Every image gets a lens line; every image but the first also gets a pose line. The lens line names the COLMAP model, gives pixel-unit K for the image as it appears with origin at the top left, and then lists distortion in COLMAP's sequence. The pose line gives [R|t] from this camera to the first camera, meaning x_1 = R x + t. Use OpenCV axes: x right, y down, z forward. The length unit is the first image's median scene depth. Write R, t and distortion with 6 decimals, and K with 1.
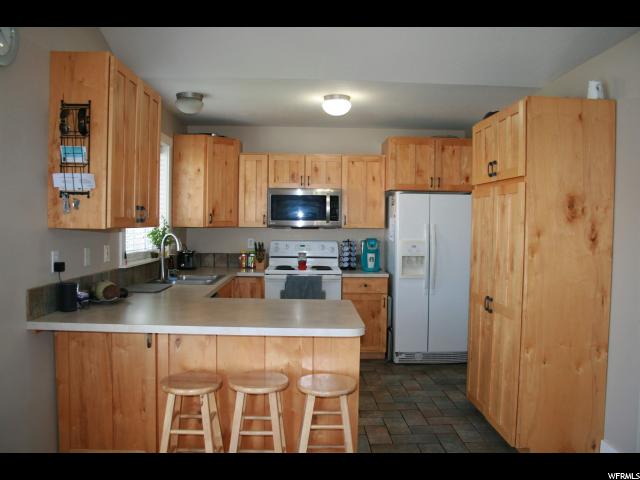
lens RADIAL K [[522.0, 0, 320.0], [0, 522.0, 240.0], [0, 0, 1]] dist [-0.177714, 0.117475]
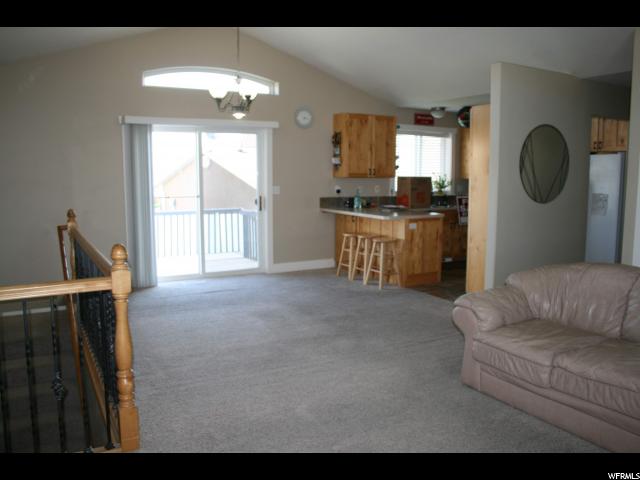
lens RADIAL K [[522.0, 0, 320.0], [0, 522.0, 240.0], [0, 0, 1]] dist [-0.177714, 0.117475]
pose [[0.474291, 0.095643, -0.875157, 1.992288], [-0.023328, 0.995098, 0.096108, 0.046506], [0.880059, -0.025167, 0.474197, -0.472521]]
